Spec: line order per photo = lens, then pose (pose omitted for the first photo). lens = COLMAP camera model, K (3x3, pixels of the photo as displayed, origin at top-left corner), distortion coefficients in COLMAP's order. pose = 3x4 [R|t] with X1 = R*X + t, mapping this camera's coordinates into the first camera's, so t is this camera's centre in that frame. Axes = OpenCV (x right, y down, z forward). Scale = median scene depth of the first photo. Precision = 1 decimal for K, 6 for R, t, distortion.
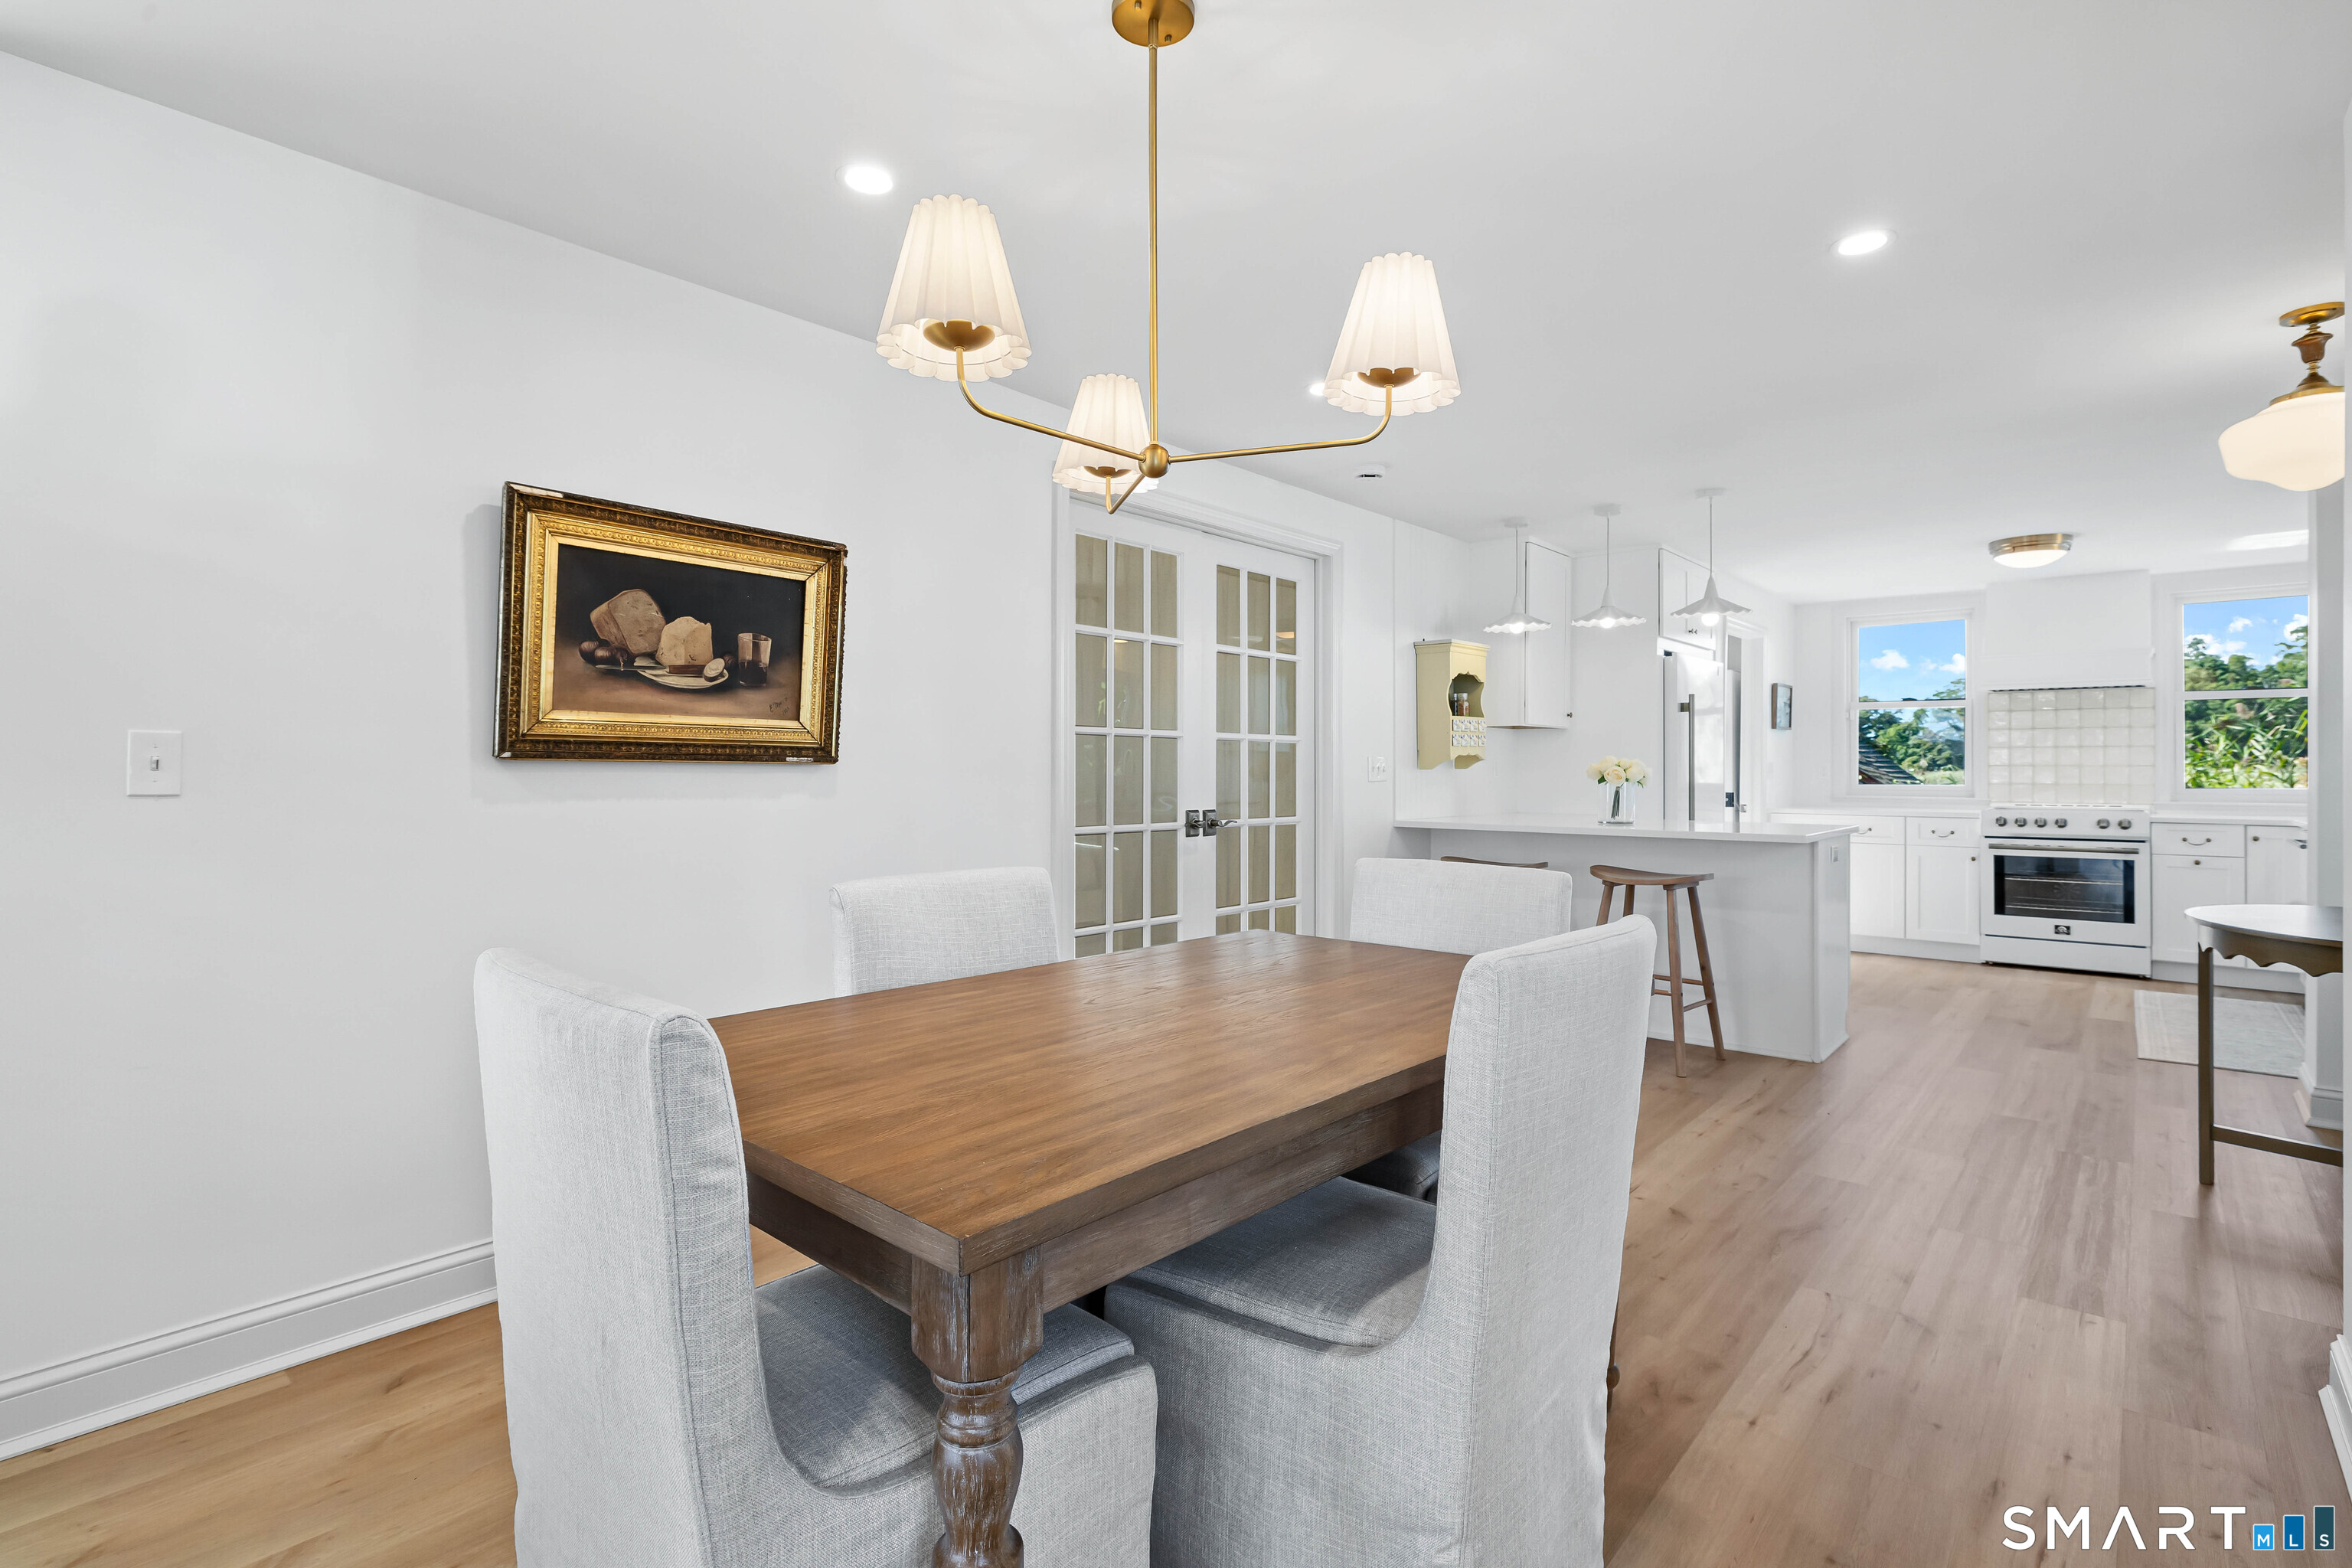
lens RADIAL K [[1131.1, 0, 1178.7], [0, 1131.1, 777.6], [0, 0, 1]] dist [-0.002757, -0.000360]
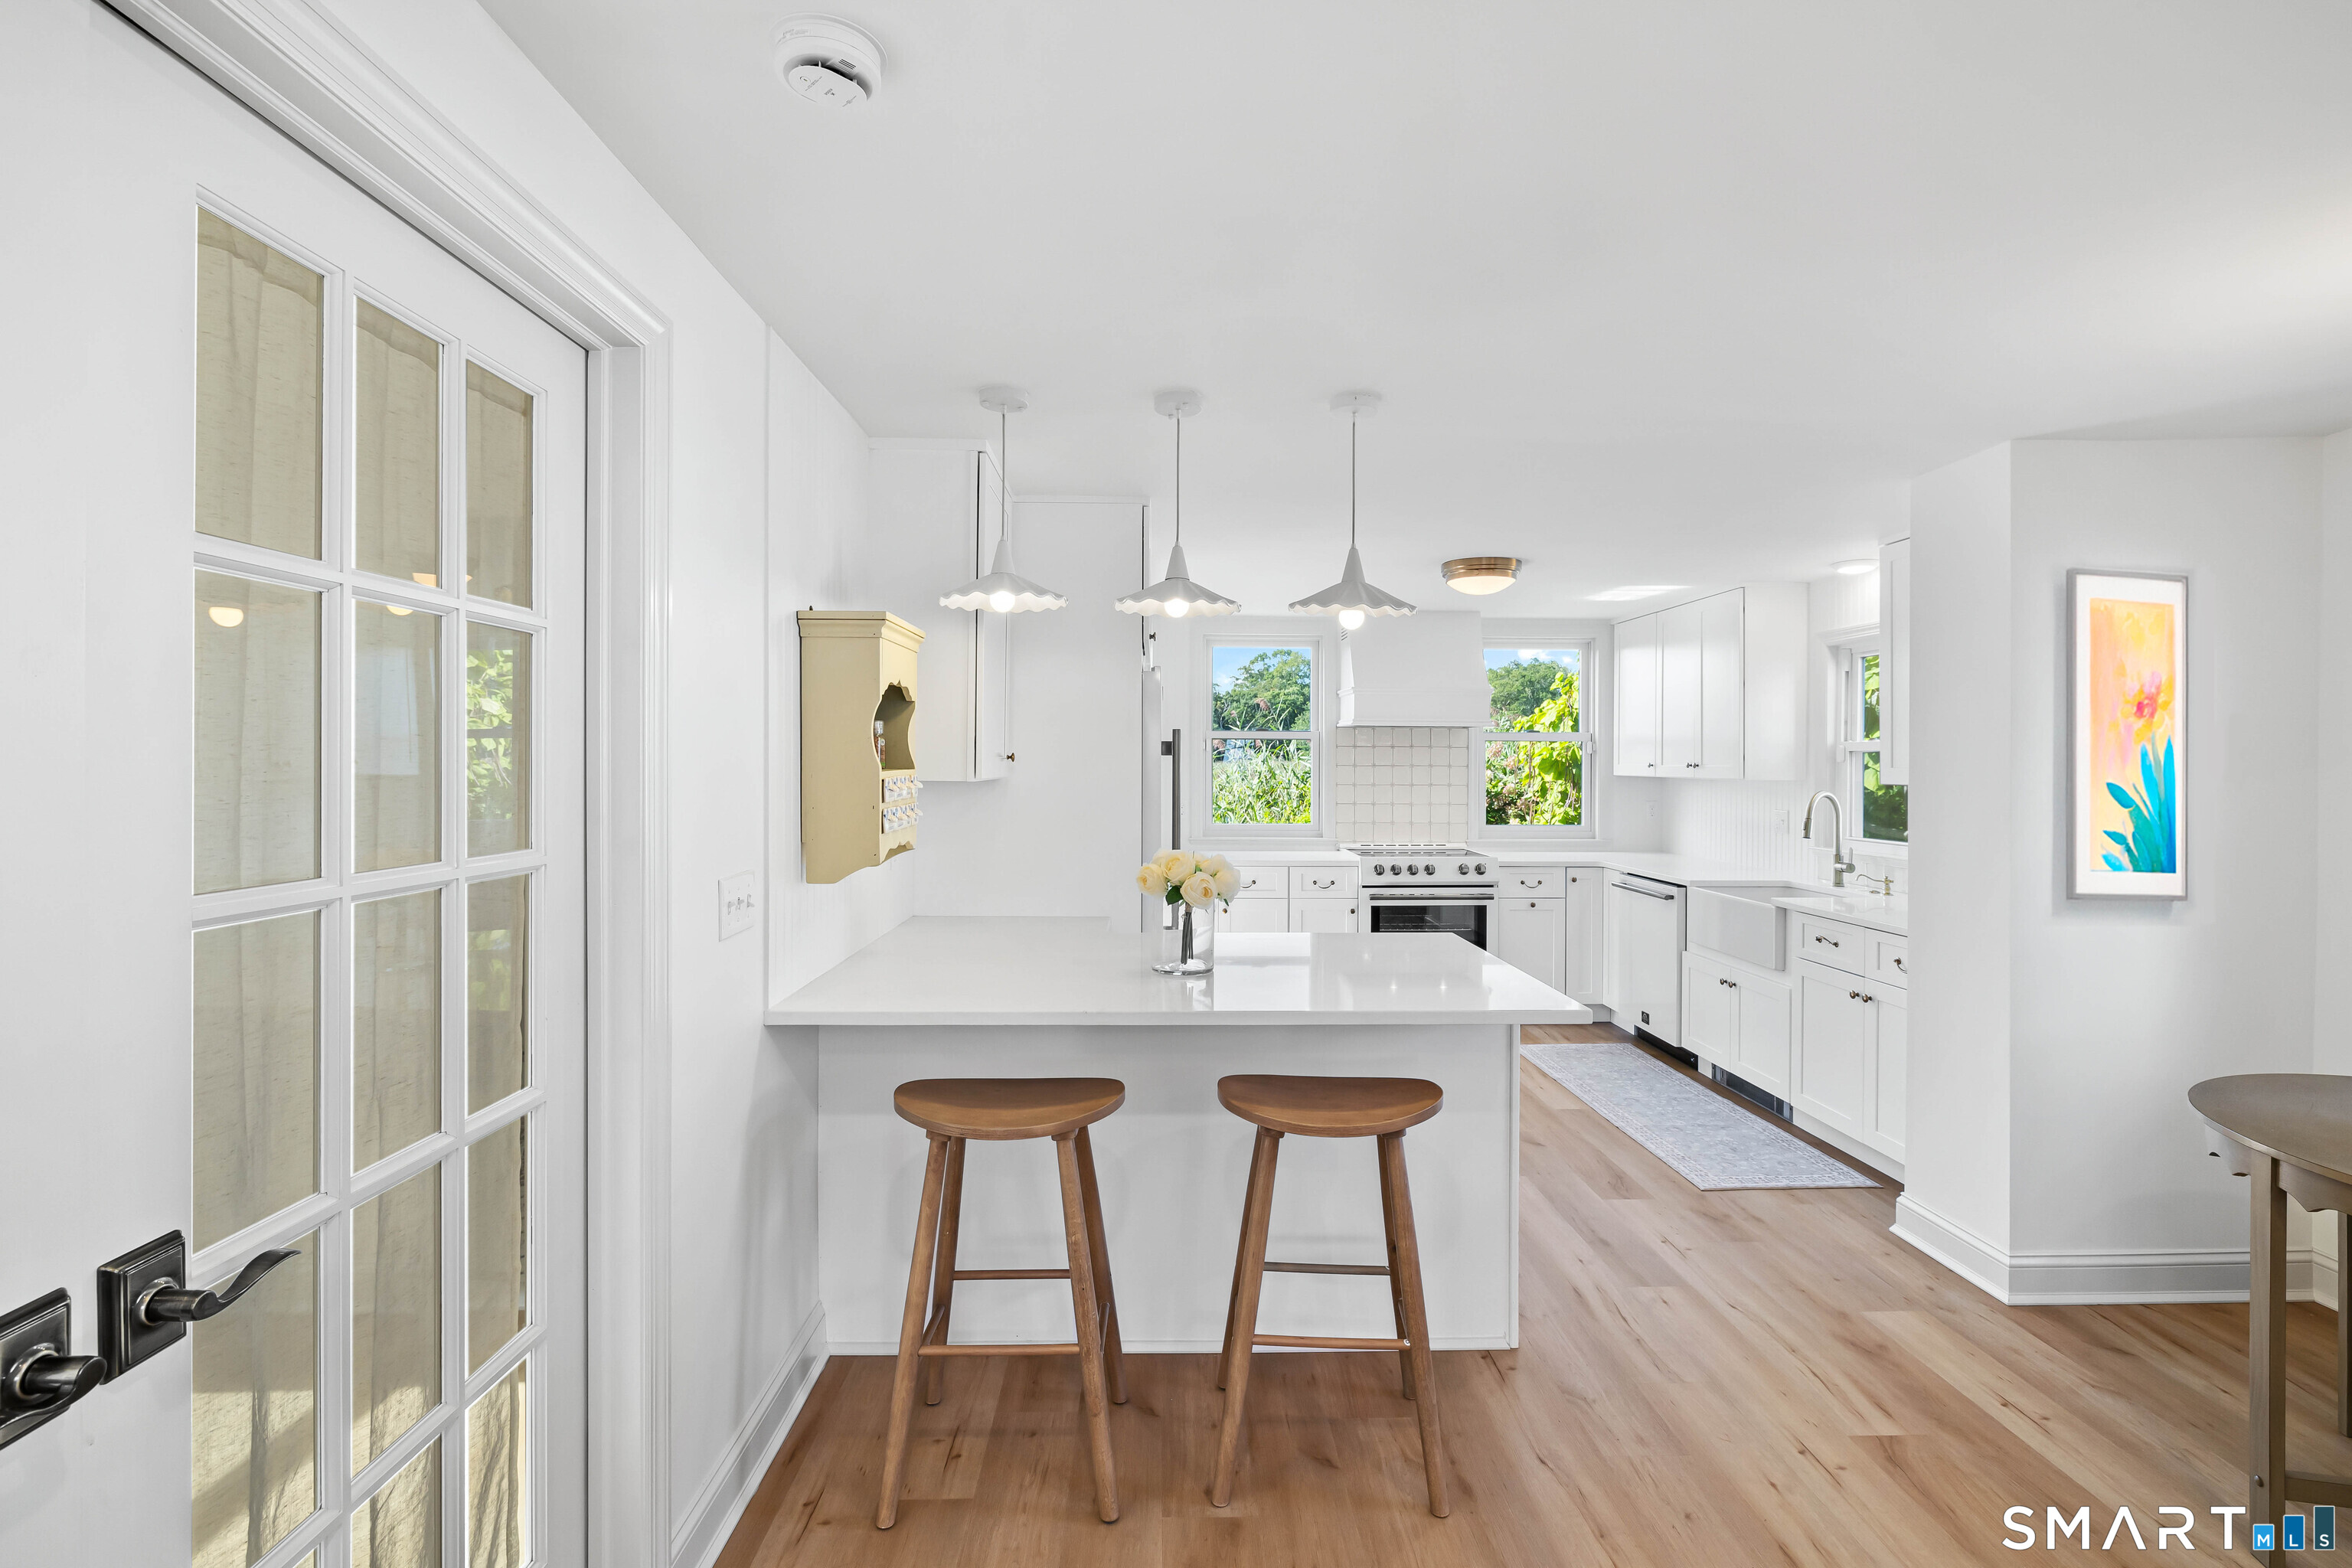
lens RADIAL K [[1063.0, 0, 1184.5], [0, 1063.0, 770.6], [0, 0, 1]] dist [0.001572, 0.000134]
pose [[0.736943, -0.002881, 0.675949, 0.028213], [-0.000210, 0.999990, 0.004492, -0.054057], [-0.675955, -0.003452, 0.736935, 0.550211]]
